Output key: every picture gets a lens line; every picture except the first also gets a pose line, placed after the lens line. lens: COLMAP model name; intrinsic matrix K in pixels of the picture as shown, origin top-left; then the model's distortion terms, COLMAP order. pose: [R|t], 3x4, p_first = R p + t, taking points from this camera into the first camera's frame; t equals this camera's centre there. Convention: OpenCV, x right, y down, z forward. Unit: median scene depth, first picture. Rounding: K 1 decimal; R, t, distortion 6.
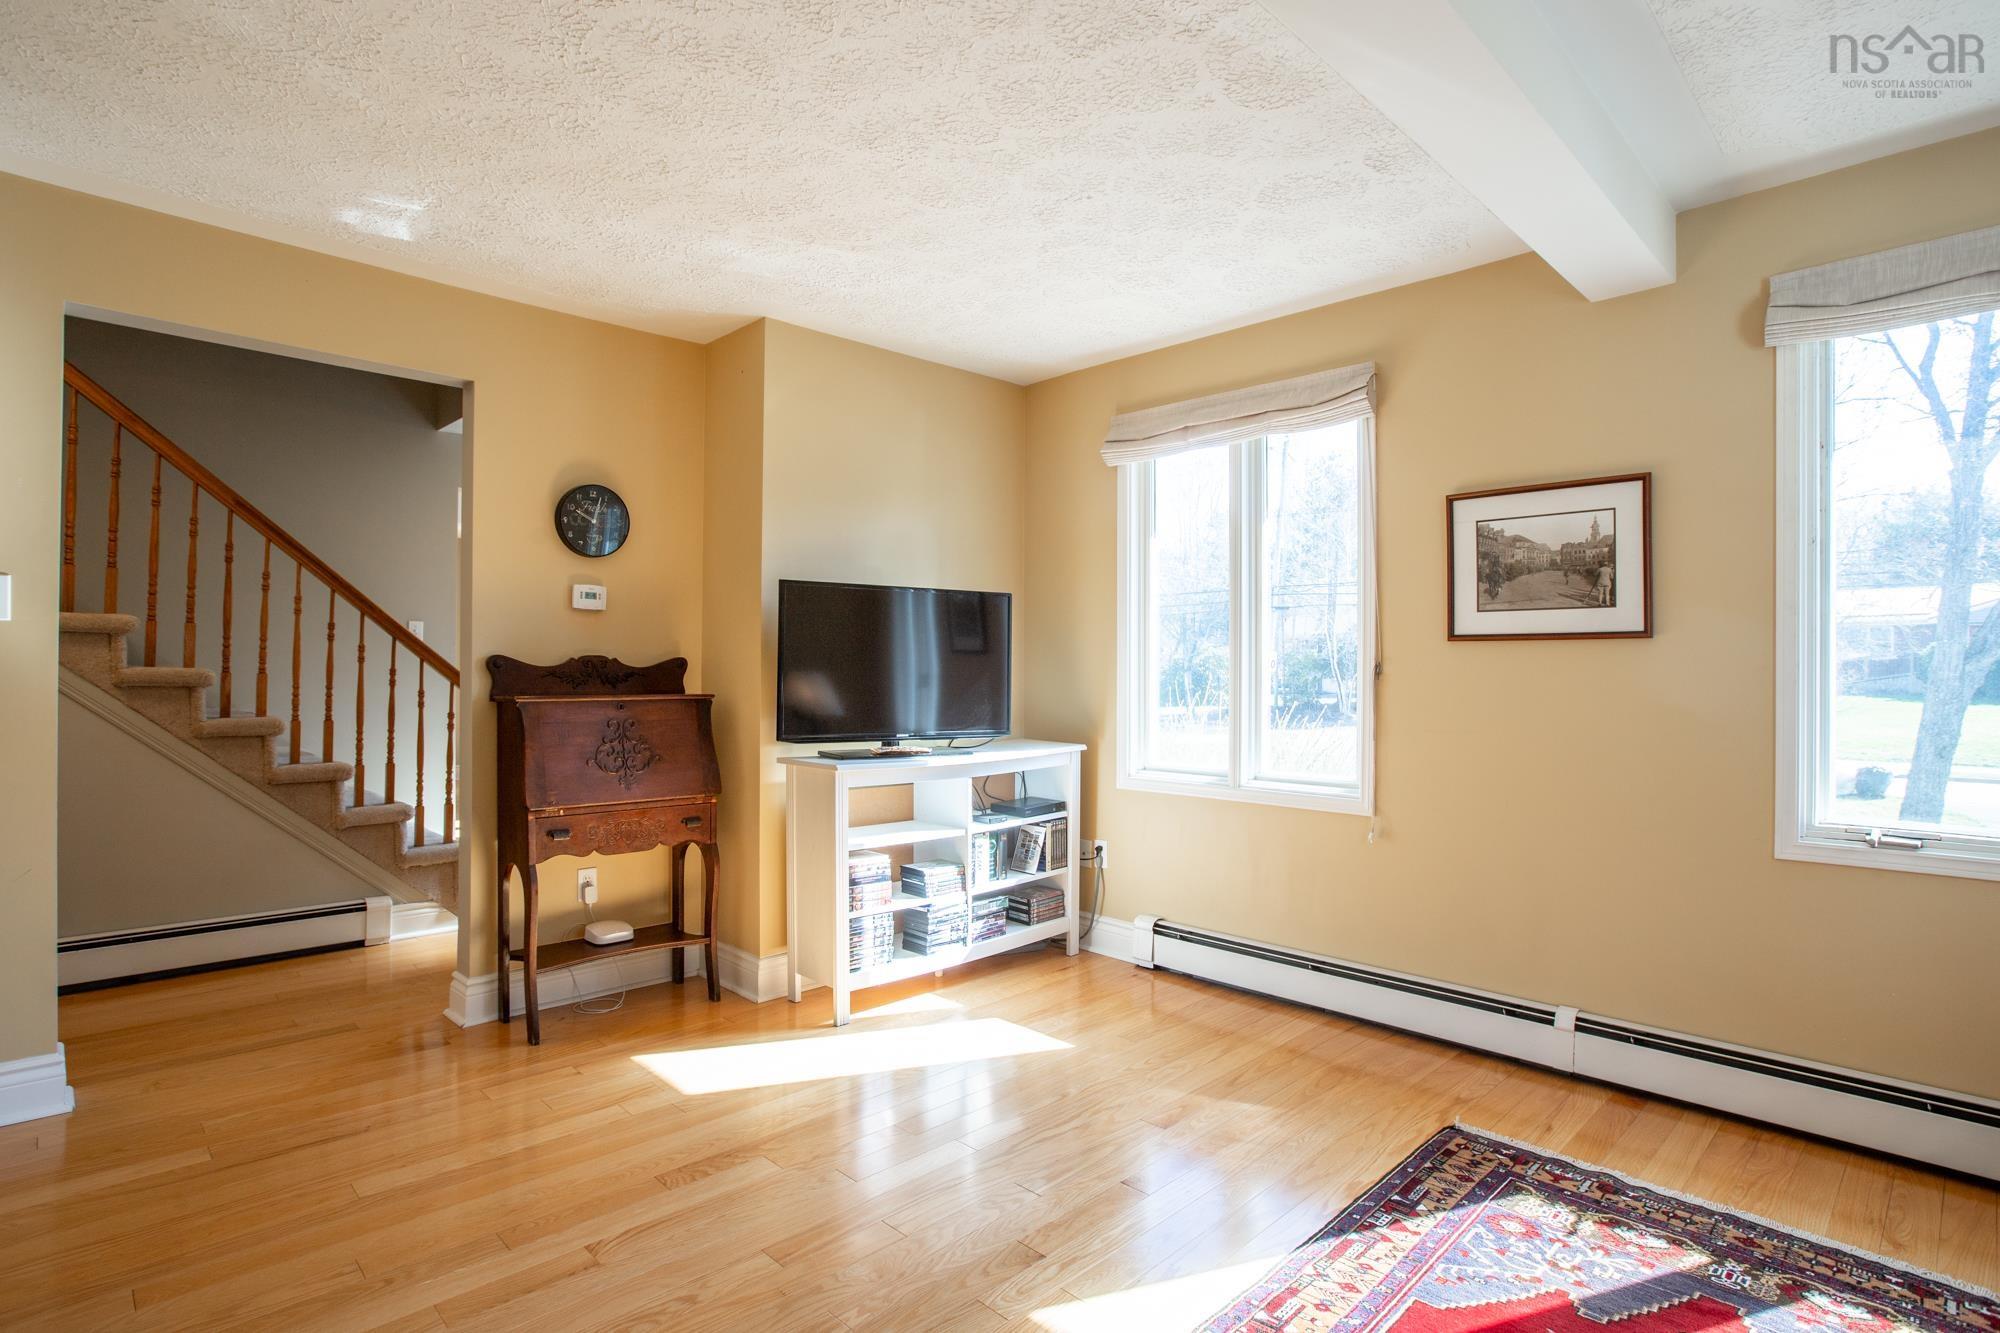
lens RADIAL K [[991.6, 0, 1000.0], [0, 991.6, 666.5], [0, 0, 1]] dist [-0.049059, 0.015120]
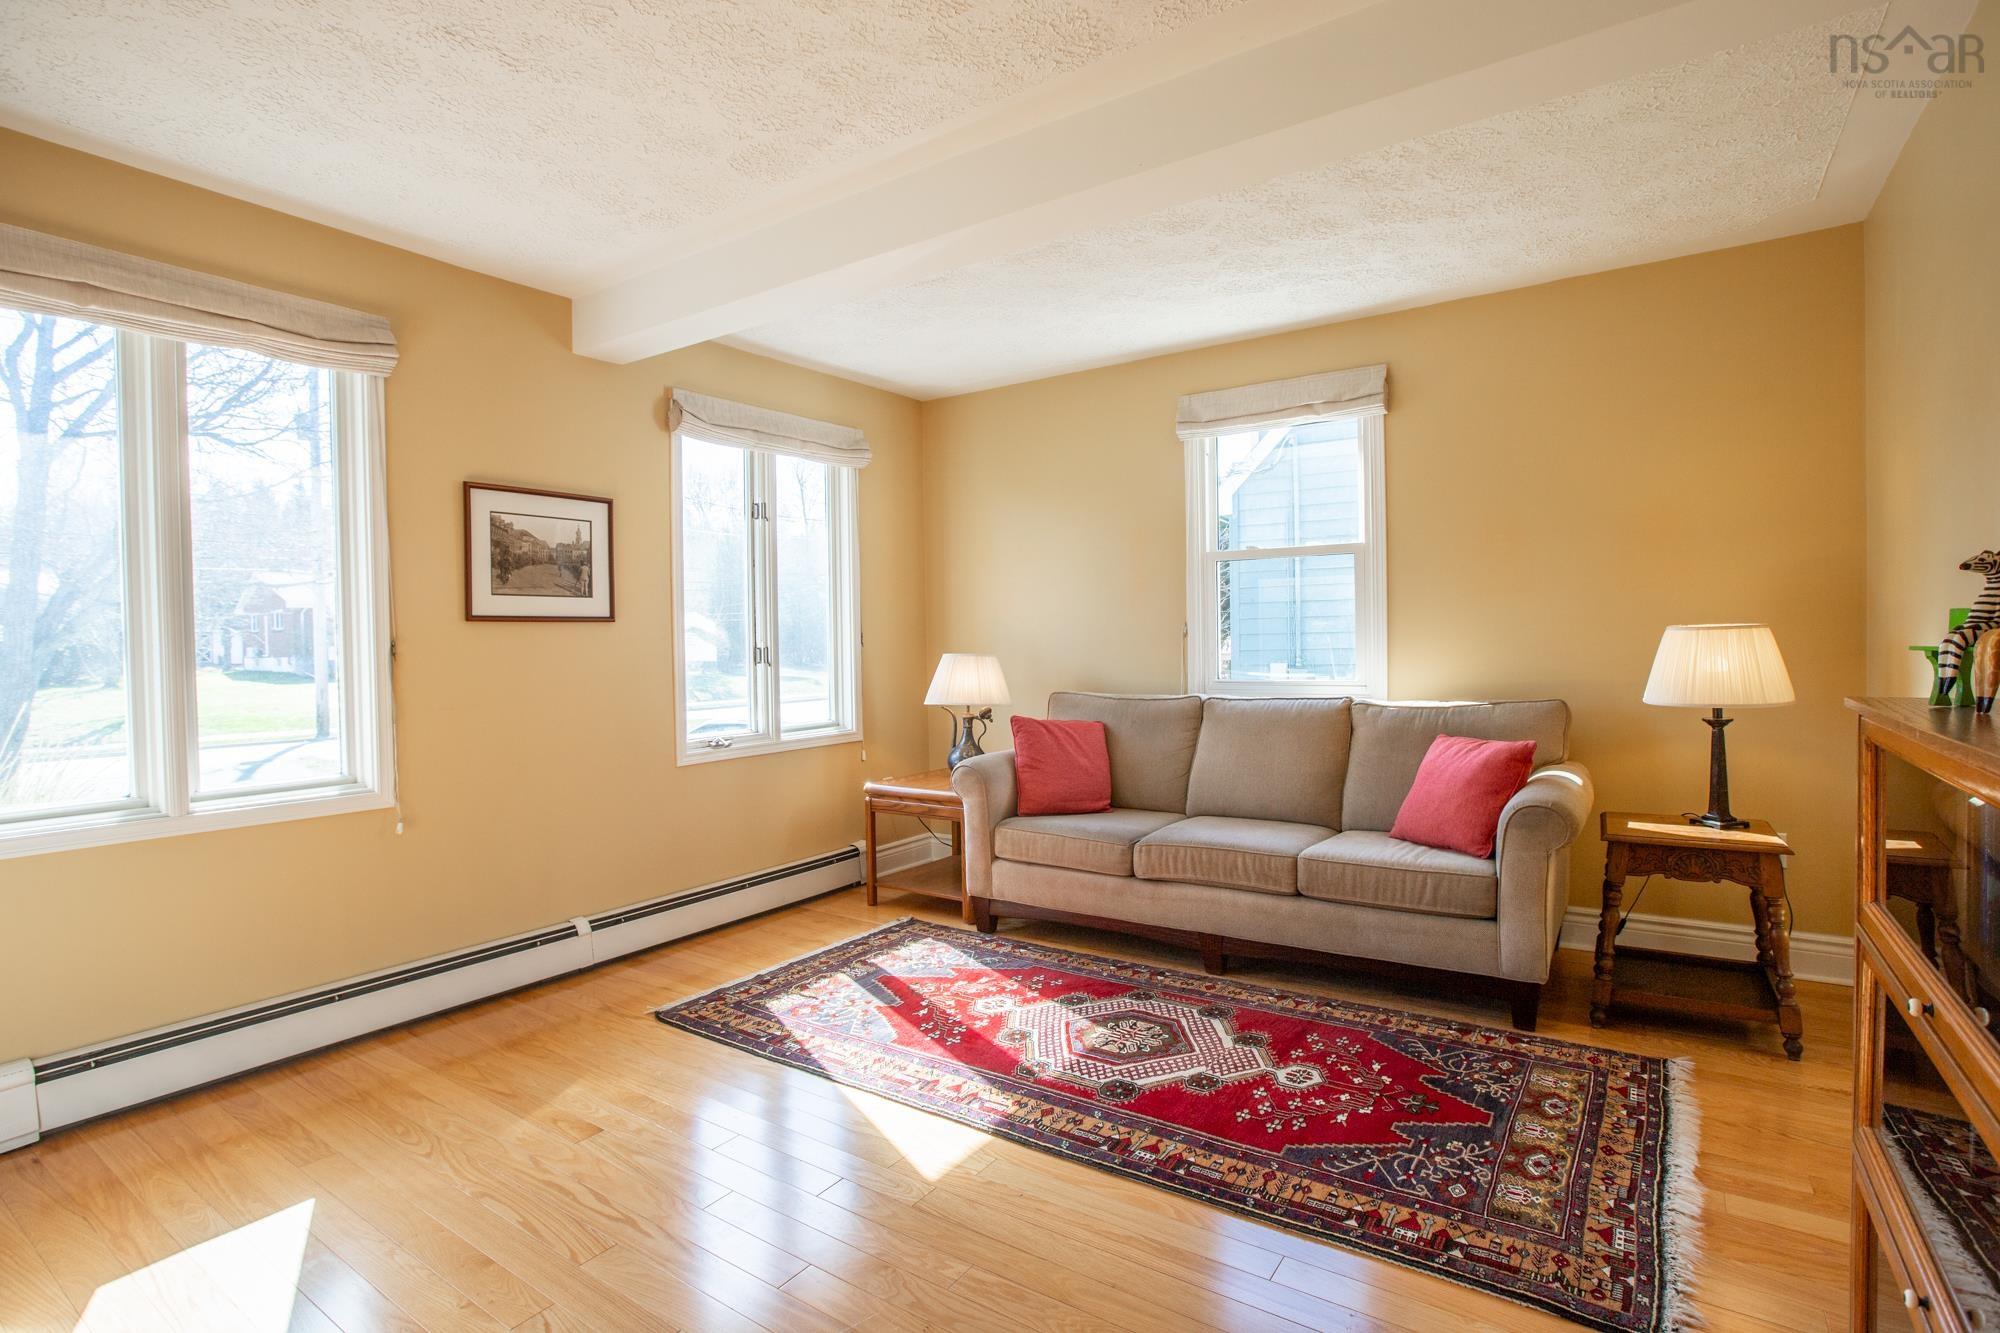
lens RADIAL K [[952.6, 0, 991.4], [0, 952.6, 661.2], [0, 0, 1]] dist [-0.061870, 0.012911]
pose [[-0.185077, -0.022255, 0.982472, -0.646146], [0.013689, 0.999588, 0.025222, -0.000776], [-0.982629, 0.018117, -0.184696, 0.656314]]
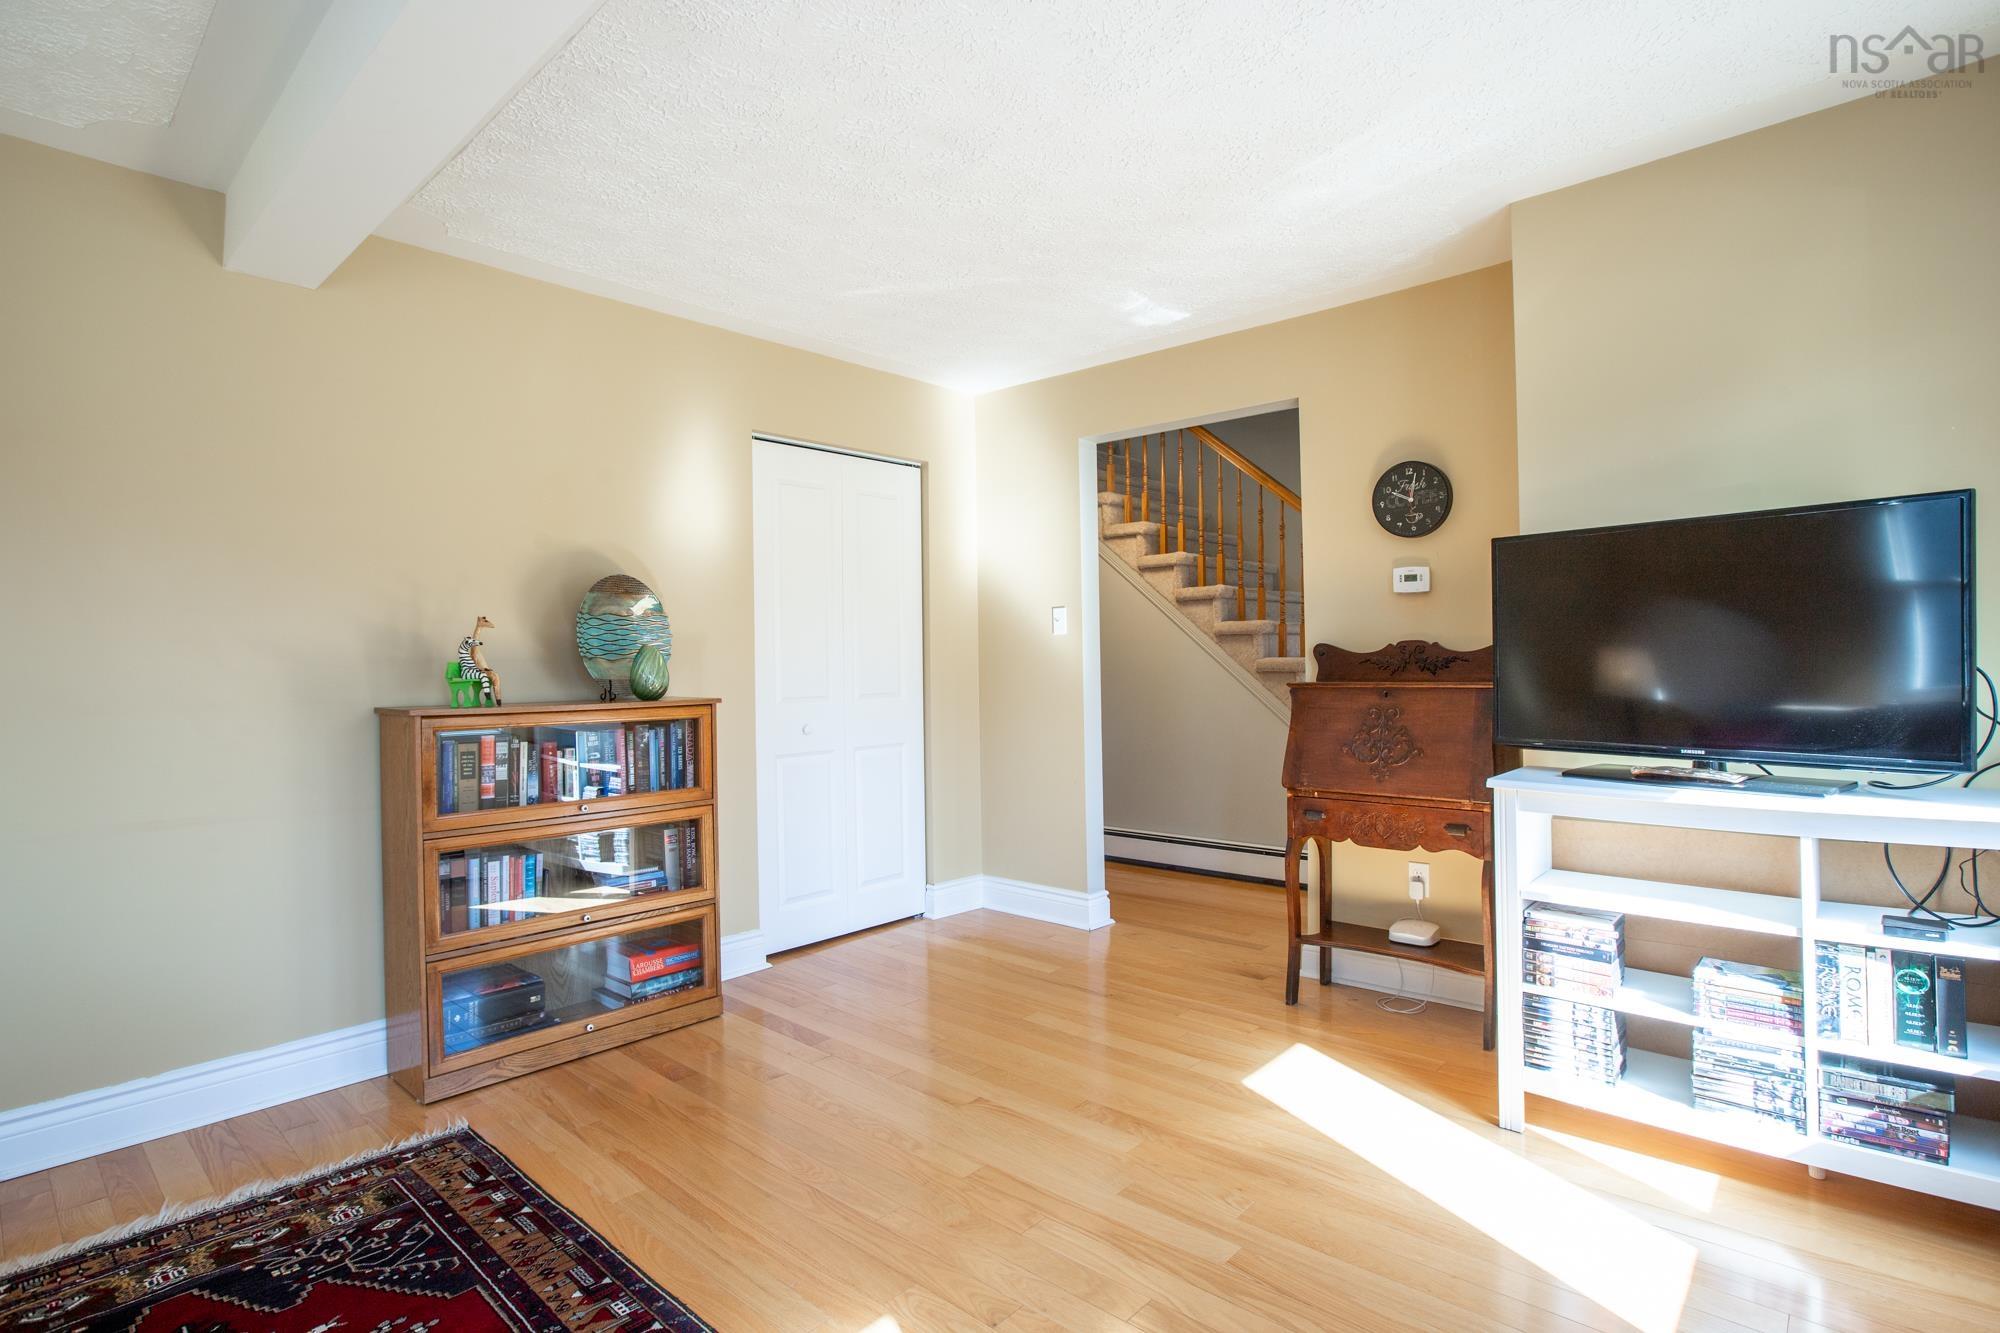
lens RADIAL K [[991.6, 0, 1000.0], [0, 991.6, 666.5], [0, 0, 1]] dist [-0.049059, 0.015120]
pose [[0.056172, -0.002512, -0.998418, 0.590871], [0.020180, 0.999795, -0.001380, 0.008489], [0.998217, -0.020070, 0.056211, 0.623284]]
